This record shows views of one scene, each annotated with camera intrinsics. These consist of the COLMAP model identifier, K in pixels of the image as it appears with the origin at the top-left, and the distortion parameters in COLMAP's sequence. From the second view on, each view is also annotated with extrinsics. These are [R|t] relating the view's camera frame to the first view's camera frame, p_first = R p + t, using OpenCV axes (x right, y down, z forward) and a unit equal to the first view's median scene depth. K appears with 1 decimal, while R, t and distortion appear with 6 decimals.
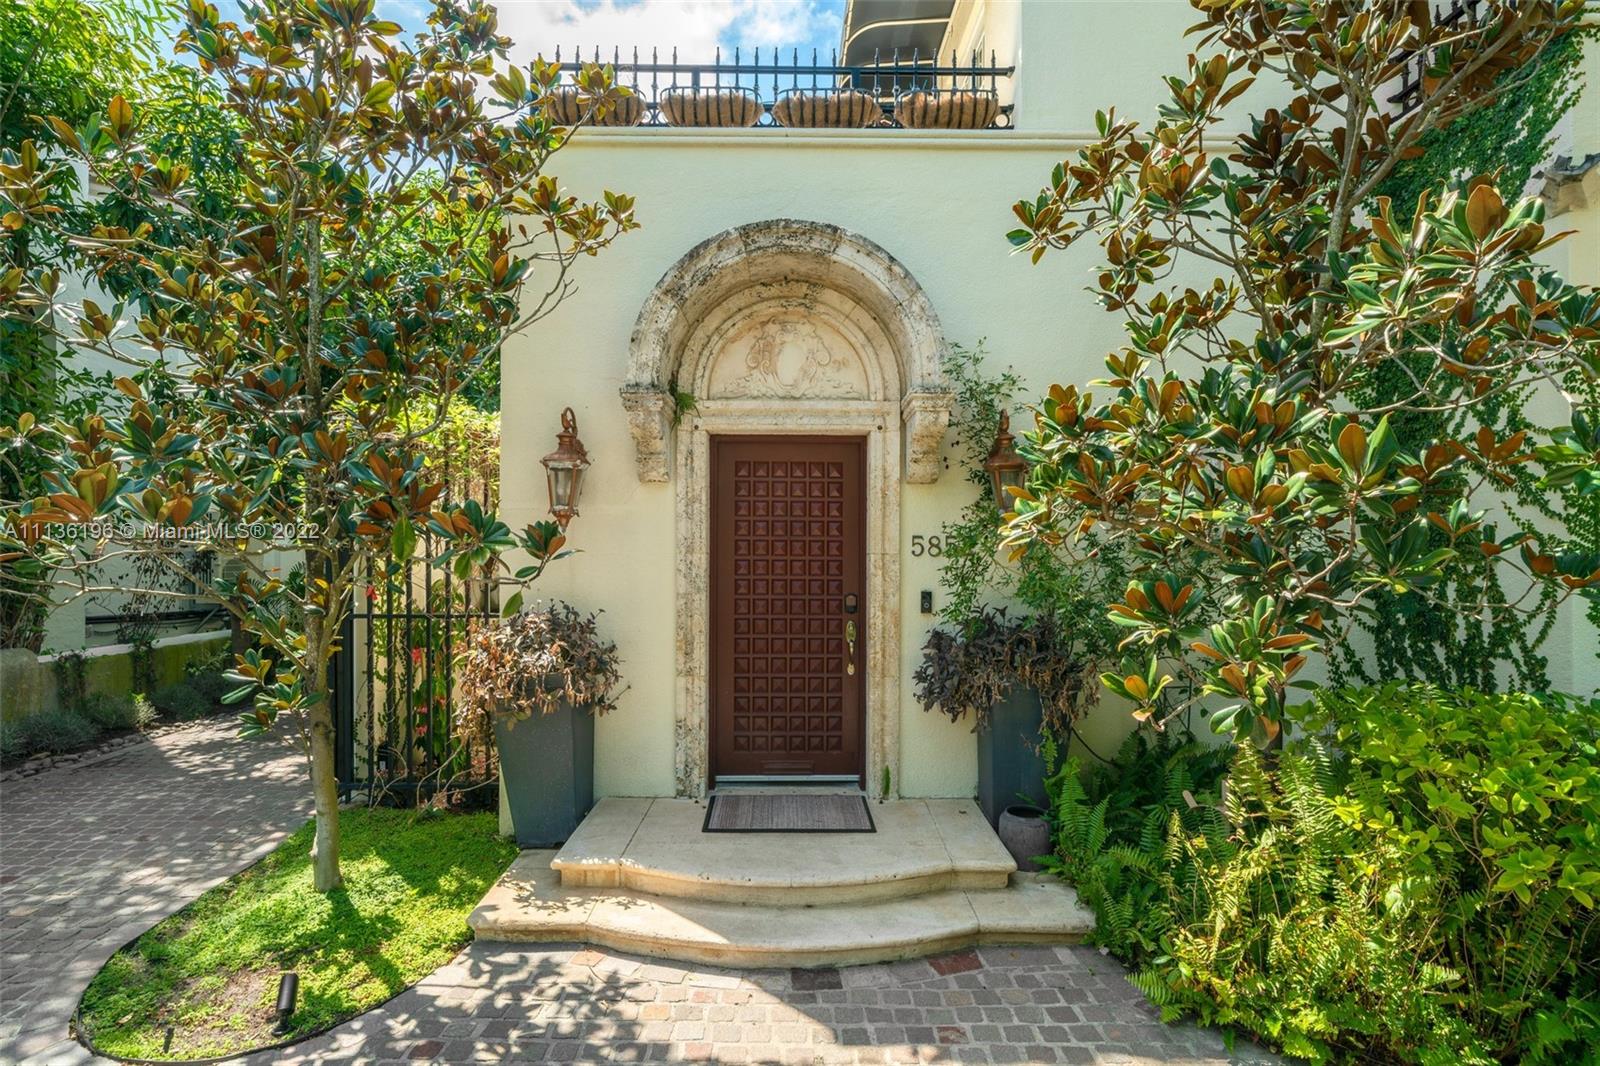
lens RADIAL K [[835.7, 0, 800.0], [0, 835.7, 533.0], [0, 0, 1]] dist [-0.001612, -0.000553]
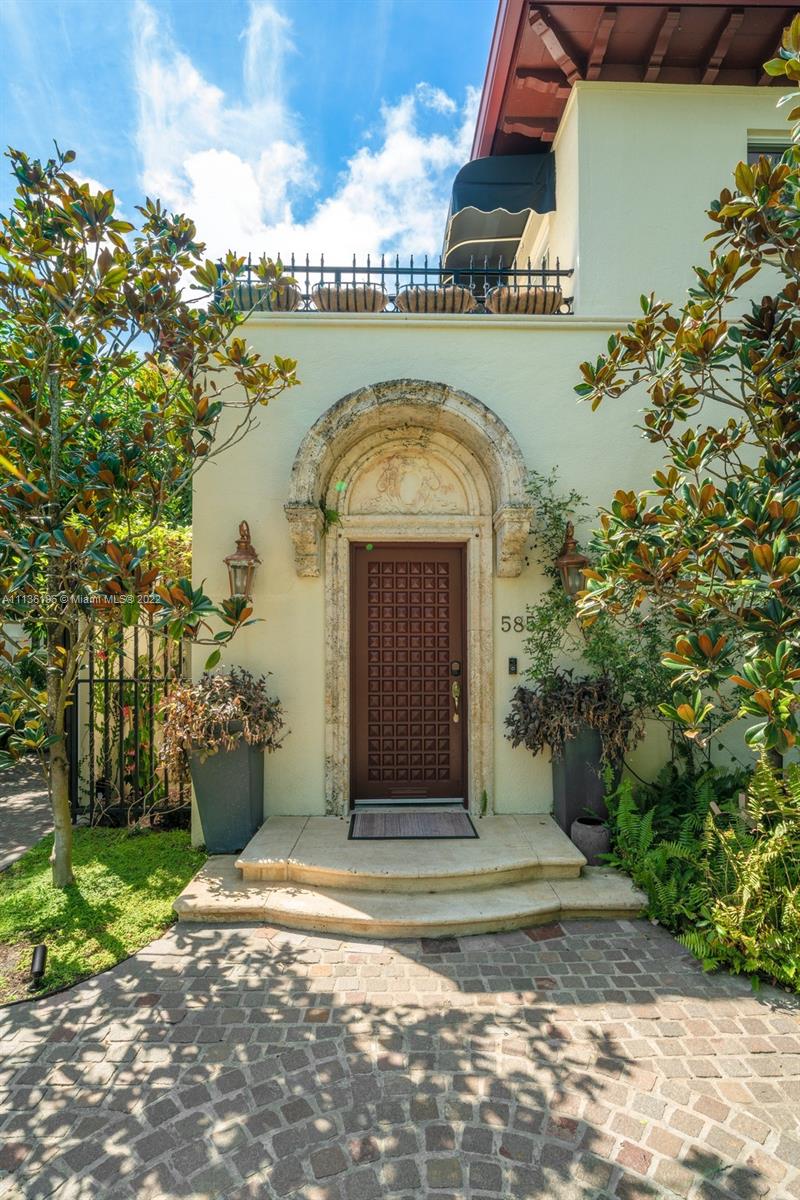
lens RADIAL K [[626.8, 0, 410.6], [0, 626.8, 620.3], [0, 0, 1]] dist [-0.001612, -0.000553]
pose [[0.999824, -0.007642, 0.017138, -0.036133], [0.007963, 0.999793, -0.018743, 0.034205], [-0.016991, 0.018876, 0.999677, 0.001514]]
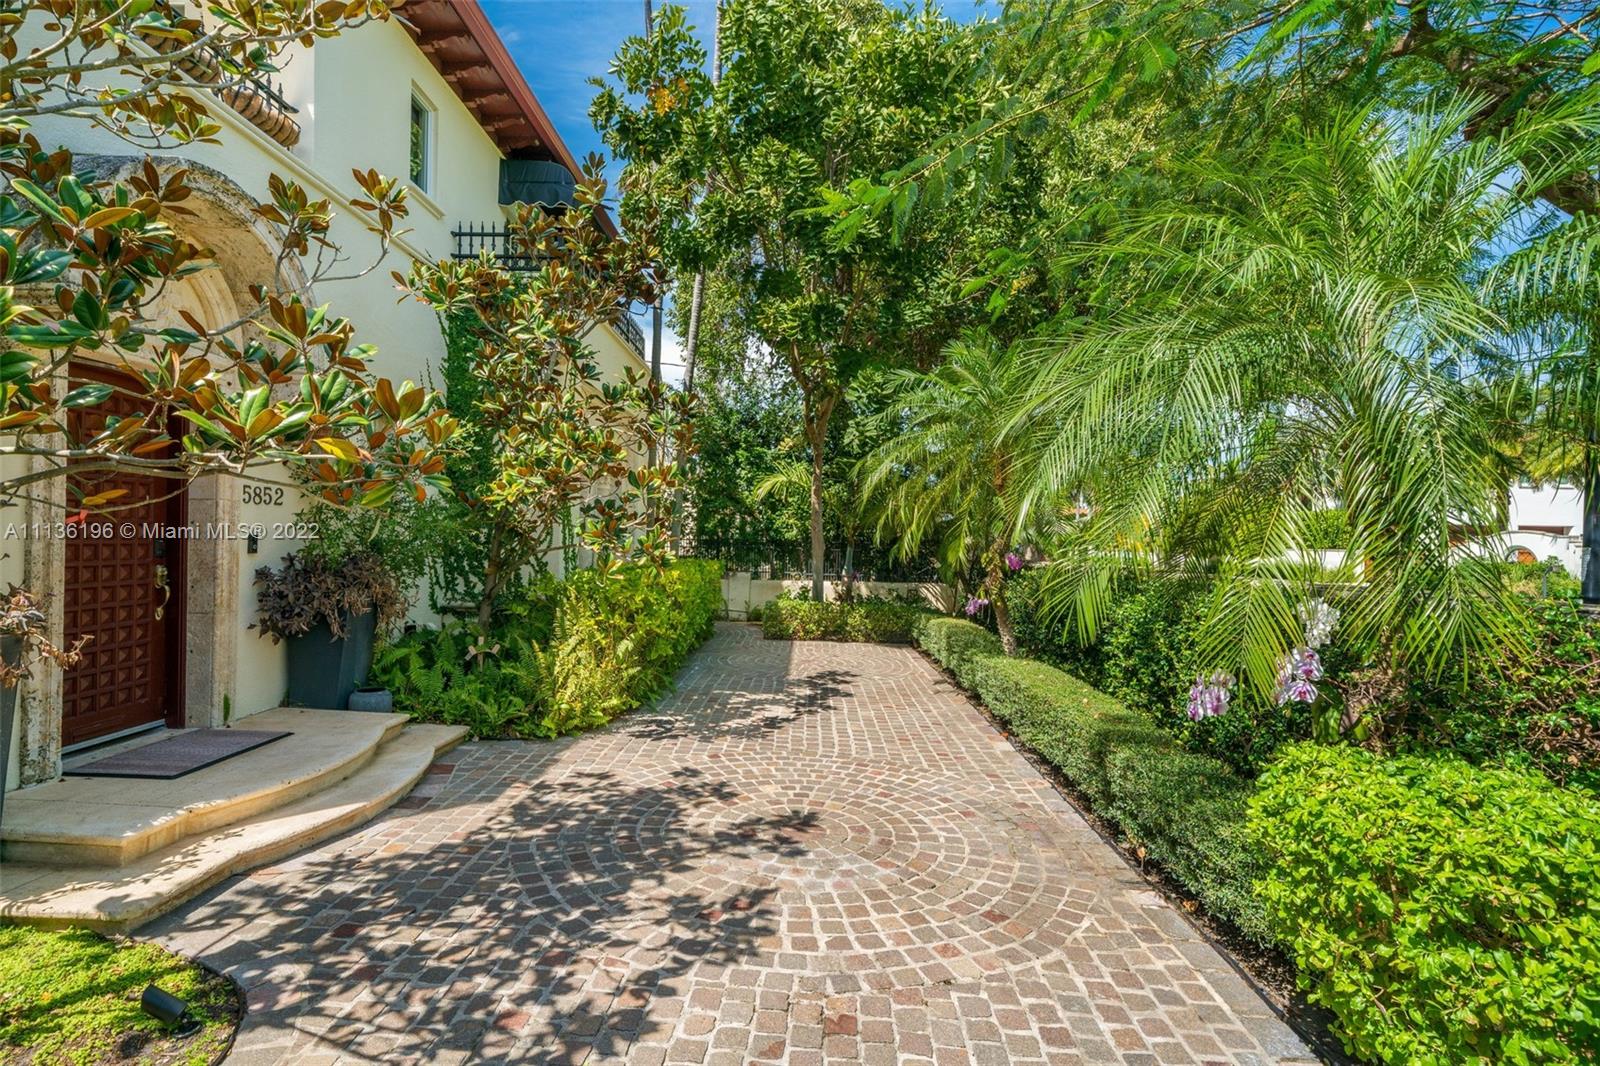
lens RADIAL K [[751.0, 0, 786.2], [0, 751.0, 538.9], [0, 0, 1]] dist [0.005217, 0.000866]
pose [[0.037586, -0.003981, 0.999285, -1.065955], [-0.033647, 0.999420, 0.005247, 0.057966], [-0.998727, -0.033820, 0.037430, 0.299980]]
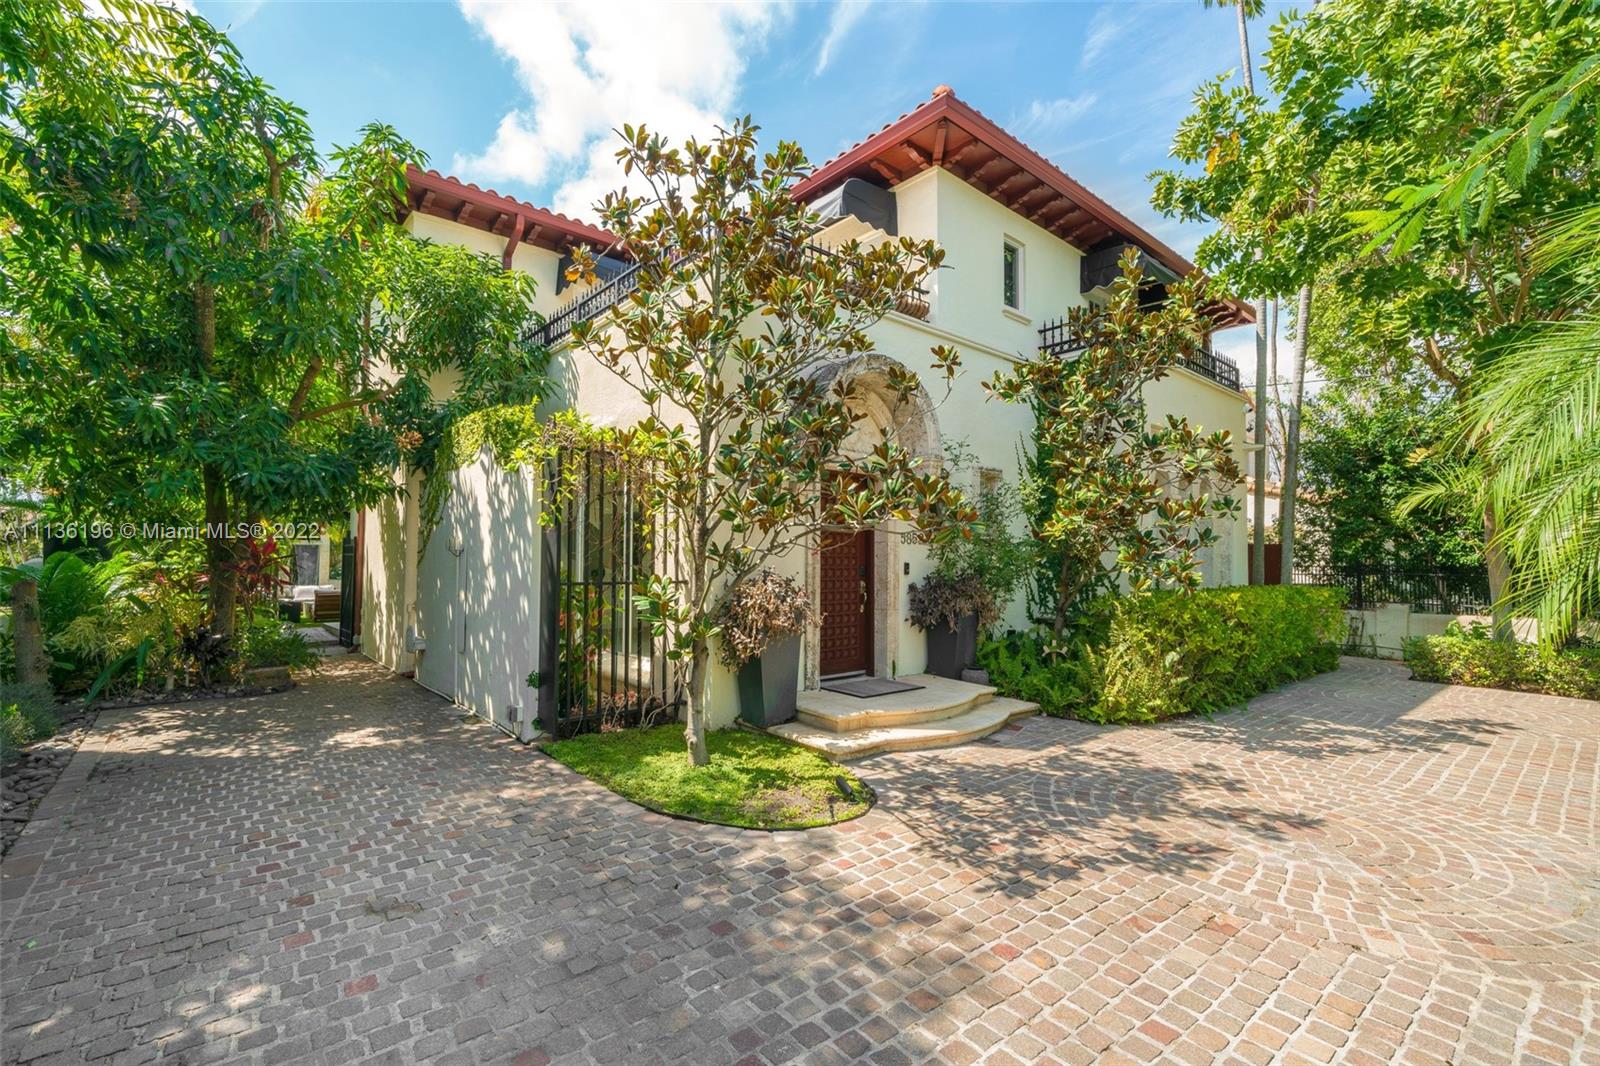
lens RADIAL K [[707.1, 0, 795.6], [0, 707.1, 540.9], [0, 0, 1]] dist [0.001287, 0.000080]
pose [[0.764747, 0.019867, 0.644024, -1.306365], [-0.013442, 0.999799, -0.014879, 0.060750], [-0.644190, 0.002722, 0.764860, -0.037620]]
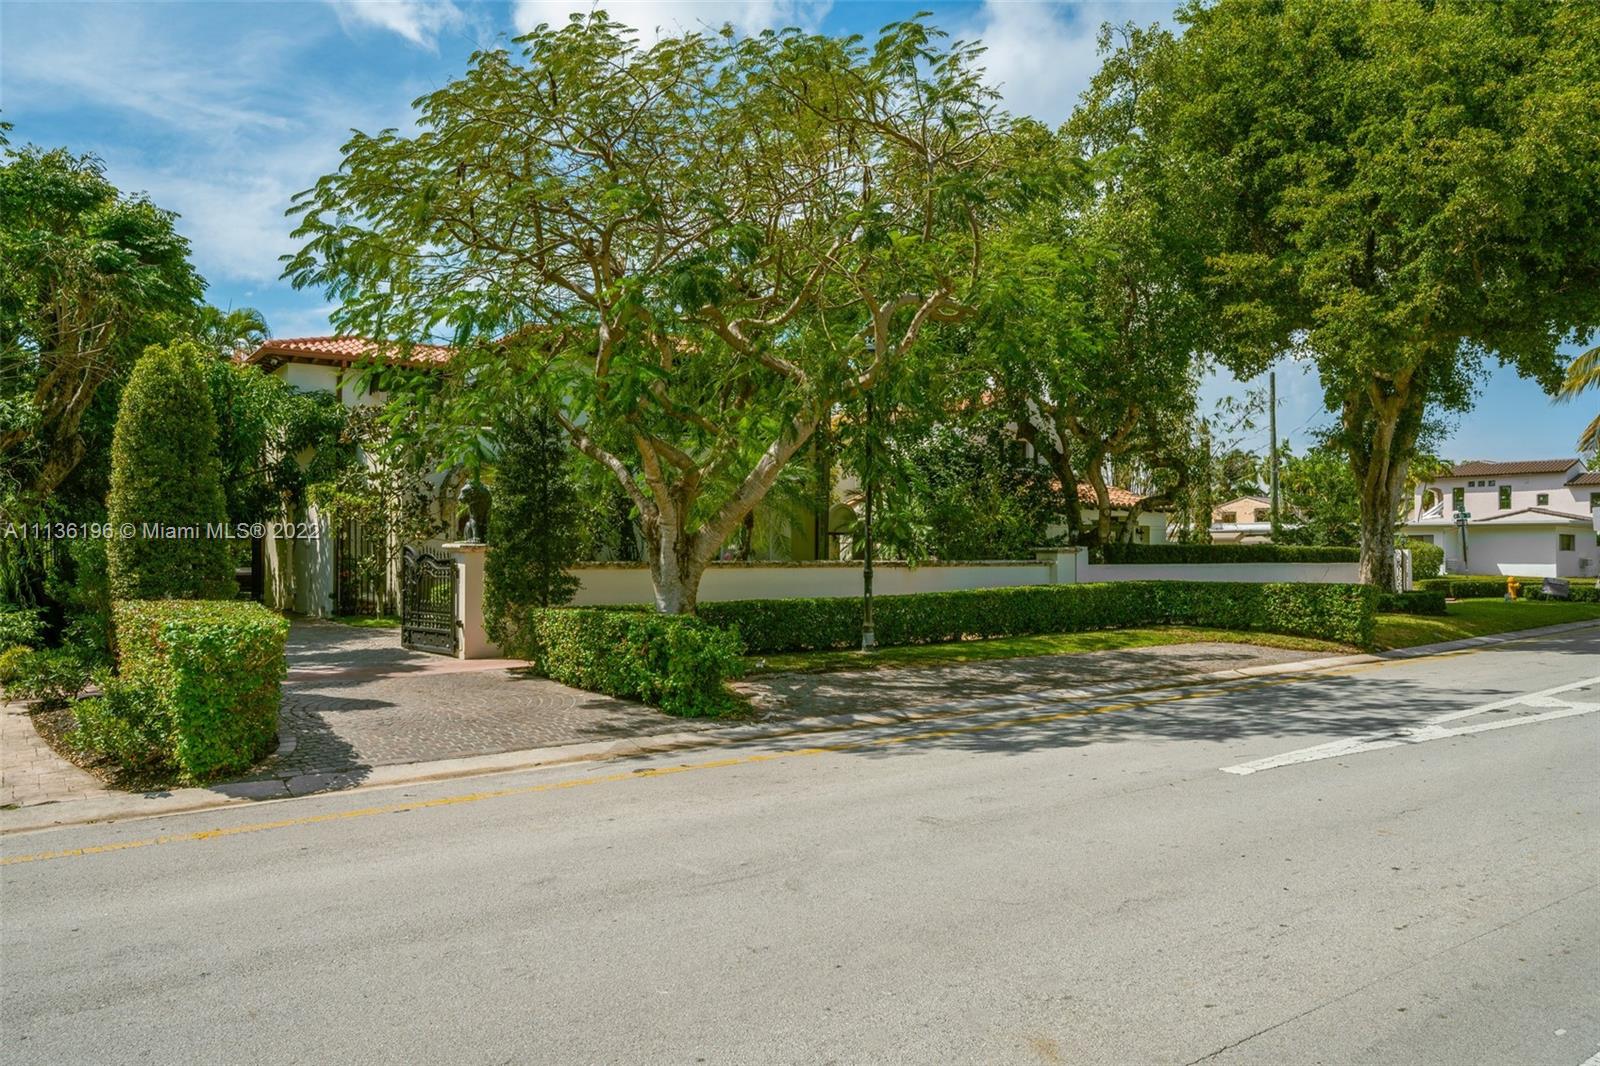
lens RADIAL K [[1120.3, 0, 800.0], [0, 1120.3, 539.5], [0, 0, 1]] dist [-0.000634, -0.000731]
pose [[0.822589, 0.000525, 0.568636, -2.128333], [-0.006084, 0.999950, 0.007877, -0.032339], [-0.568604, -0.009939, 0.822552, -4.980572]]
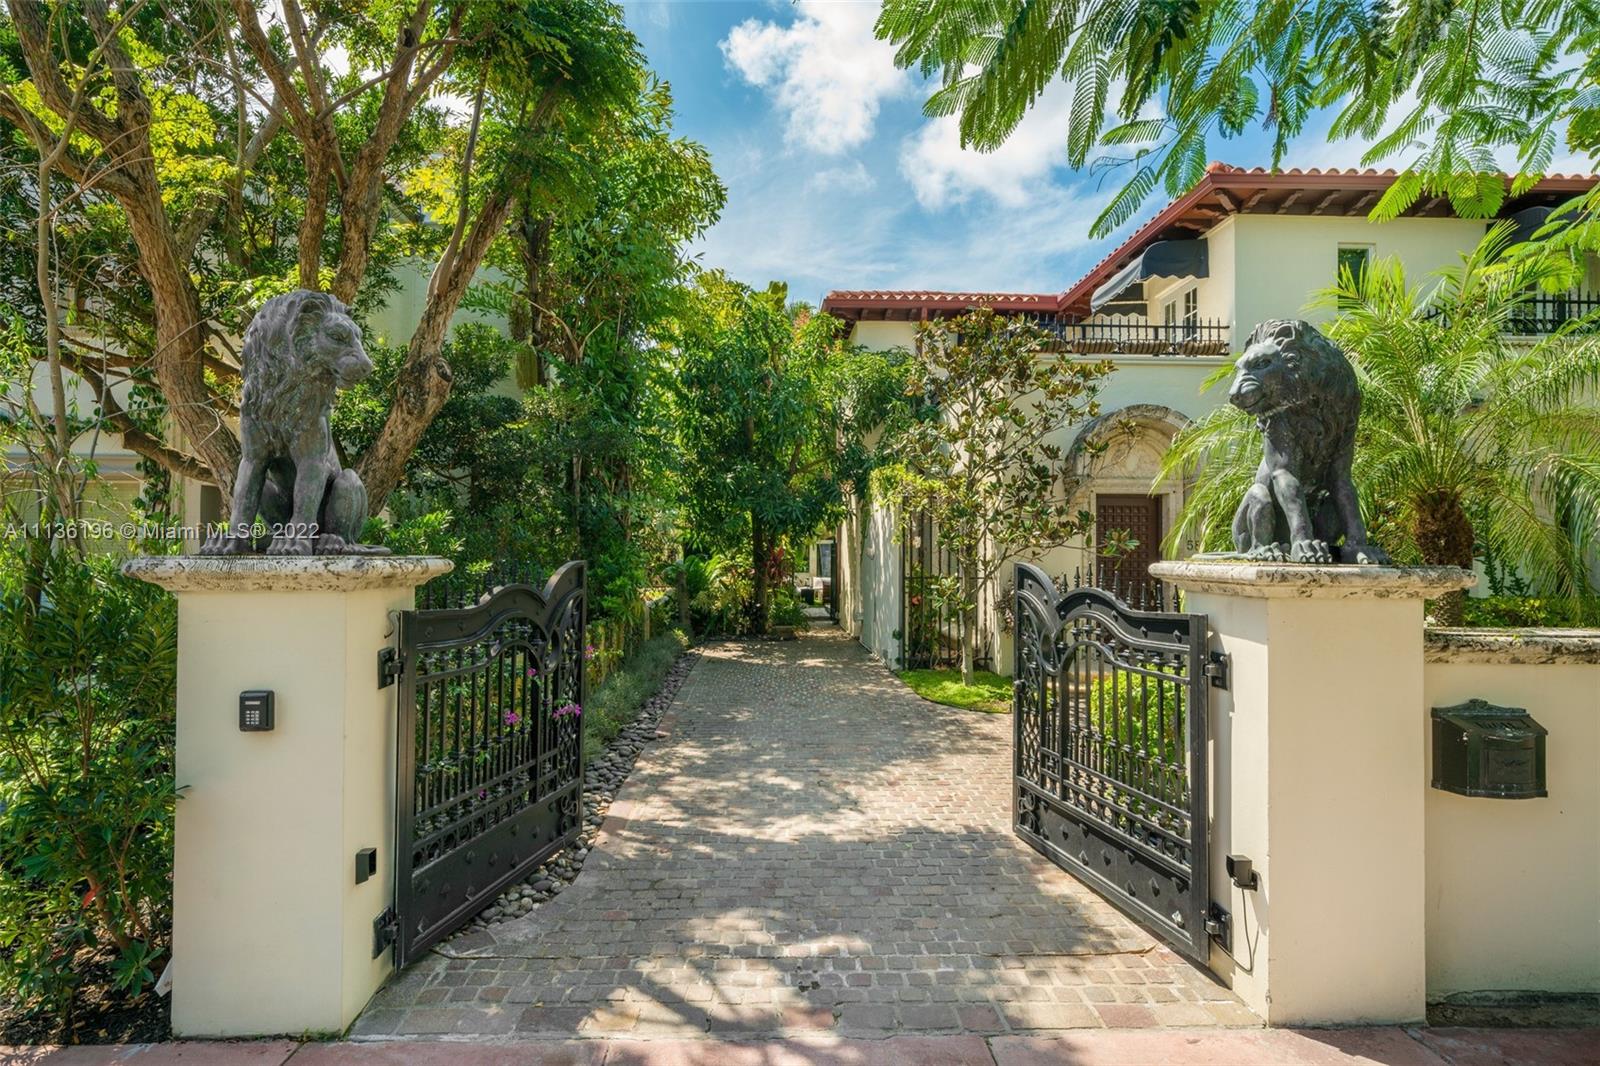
lens RADIAL K [[835.7, 0, 800.0], [0, 835.7, 533.0], [0, 0, 1]] dist [-0.001612, -0.000553]
pose [[0.999257, 0.001132, 0.038532, -1.217555], [-0.000868, 0.999976, -0.006874, 0.001069], [-0.038539, 0.006835, 0.999234, -1.466677]]
